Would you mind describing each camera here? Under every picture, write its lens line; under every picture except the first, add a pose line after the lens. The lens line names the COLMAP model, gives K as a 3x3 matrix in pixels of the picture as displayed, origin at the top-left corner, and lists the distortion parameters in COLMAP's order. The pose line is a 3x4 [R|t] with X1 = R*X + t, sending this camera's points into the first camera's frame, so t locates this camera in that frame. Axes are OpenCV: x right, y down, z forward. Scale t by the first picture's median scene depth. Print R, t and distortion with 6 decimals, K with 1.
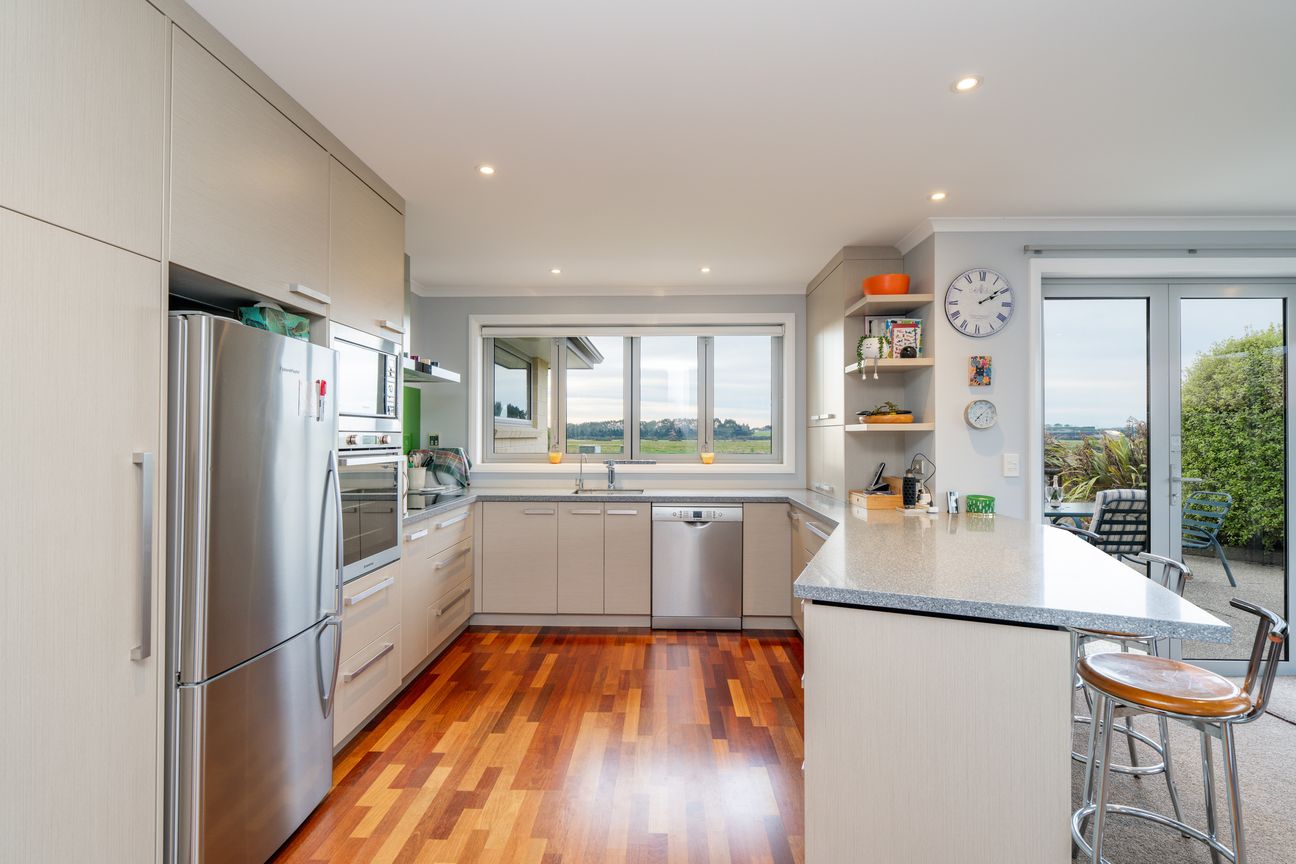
lens RADIAL K [[589.7, 0, 644.7], [0, 589.7, 431.8], [0, 0, 1]] dist [-0.006868, 0.000525]
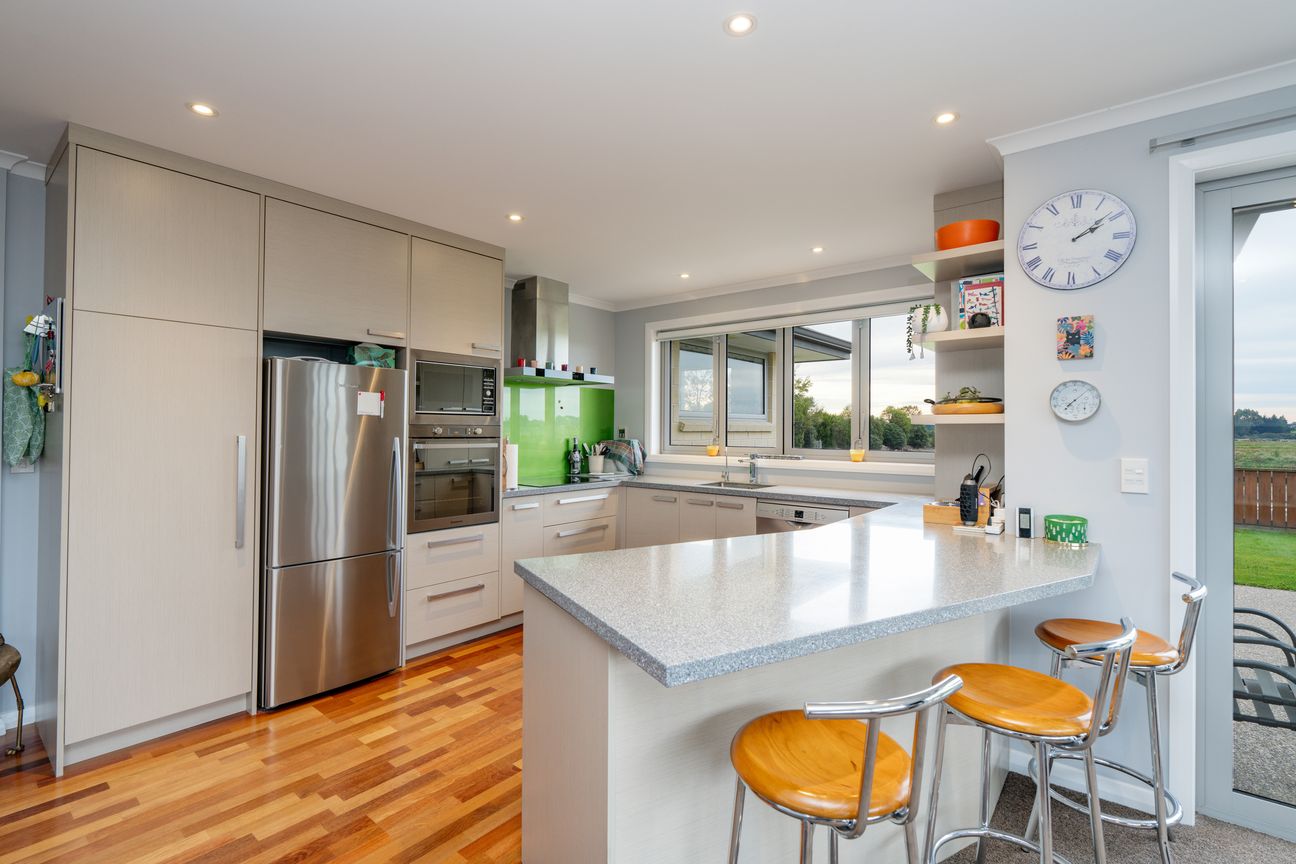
lens RADIAL K [[589.7, 0, 639.3], [0, 589.7, 424.8], [0, 0, 1]] dist [-0.006868, 0.000525]
pose [[0.793281, -0.001067, -0.608854, 0.553793], [-0.000629, 0.999996, -0.002572, 0.001454], [0.608855, 0.002423, 0.793278, 0.128318]]
